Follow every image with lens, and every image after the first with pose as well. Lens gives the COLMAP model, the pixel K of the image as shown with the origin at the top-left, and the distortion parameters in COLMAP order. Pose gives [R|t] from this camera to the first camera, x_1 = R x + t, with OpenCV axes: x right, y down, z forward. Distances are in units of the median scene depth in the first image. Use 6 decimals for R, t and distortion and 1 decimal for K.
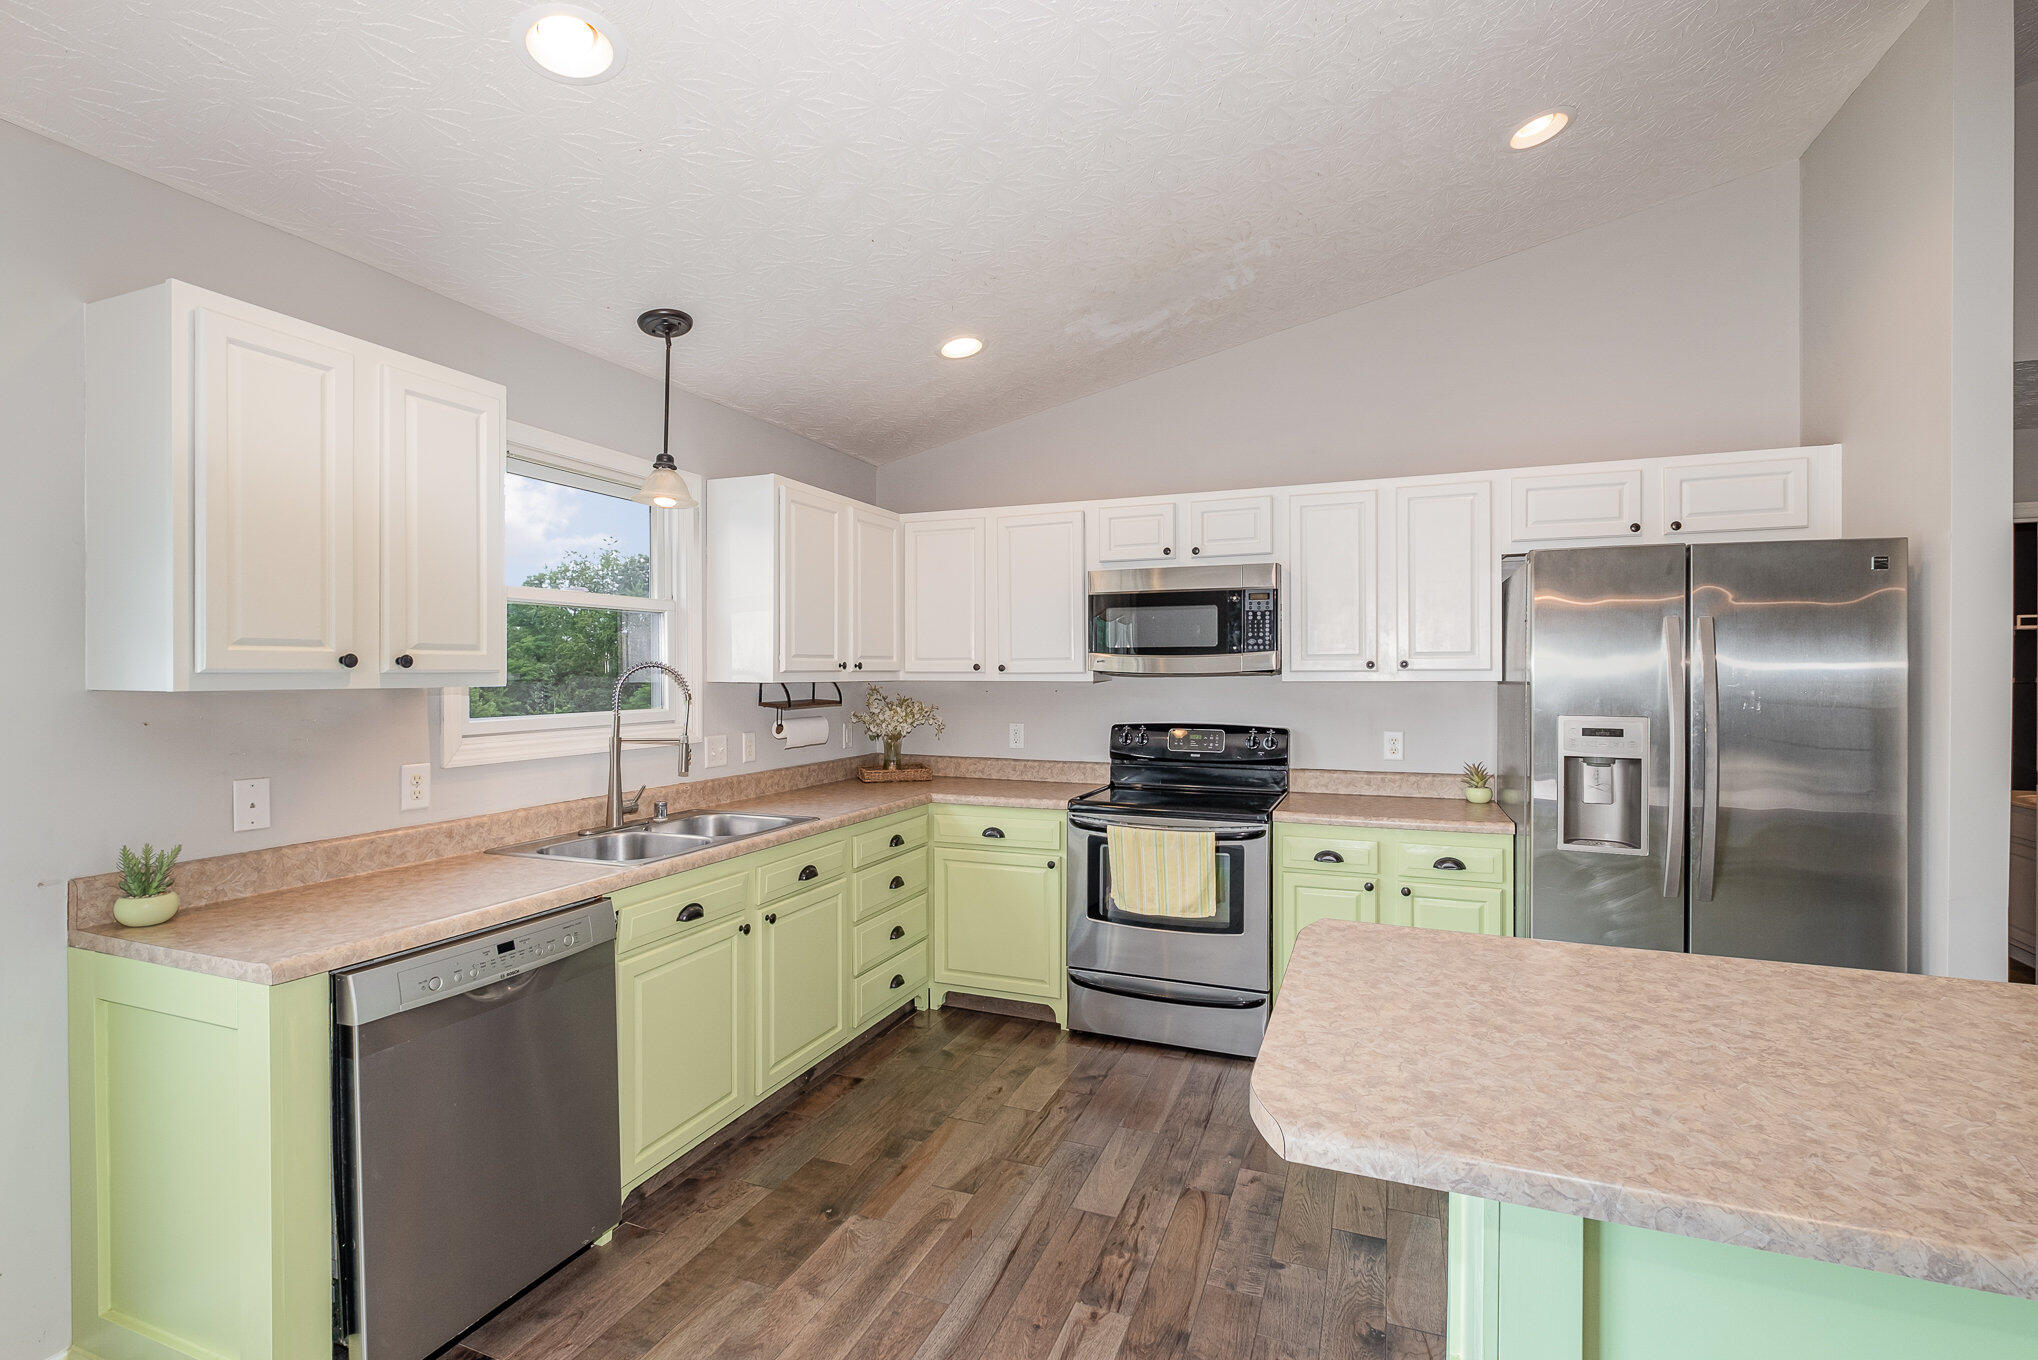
lens RADIAL K [[874.5, 0, 1019.0], [0, 874.5, 680.0], [0, 0, 1]] dist [-0.002967, -0.000622]
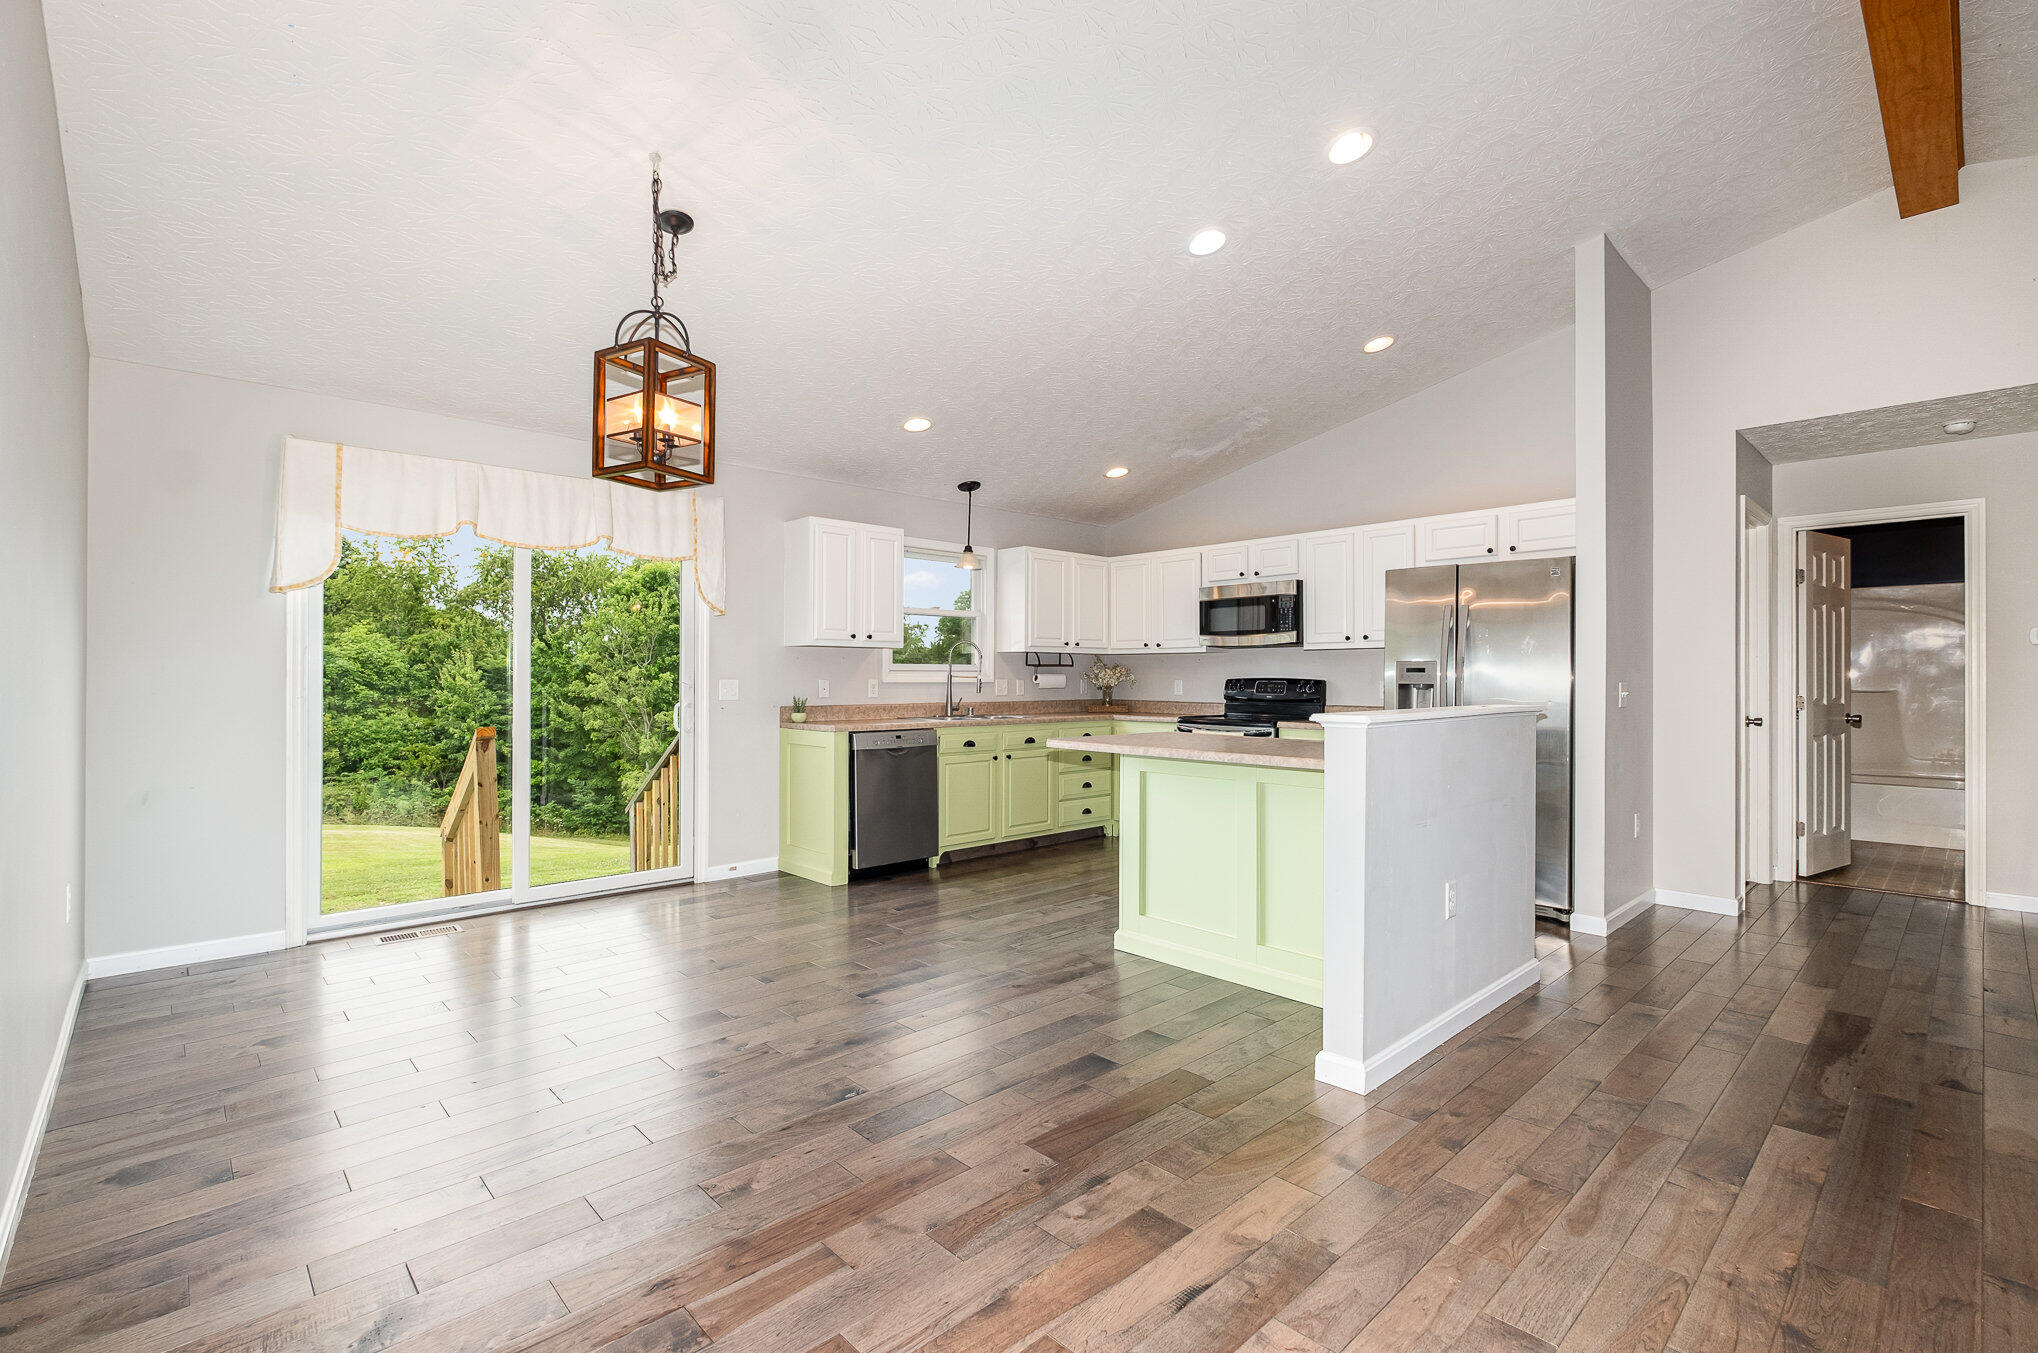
lens RADIAL K [[874.5, 0, 1019.0], [0, 874.5, 676.5], [0, 0, 1]] dist [-0.002967, -0.000622]
pose [[0.902622, 0.003429, -0.430421, 0.547294], [-0.007053, 0.999952, -0.006825, 0.071450], [0.430377, 0.009196, 0.902602, -0.773746]]
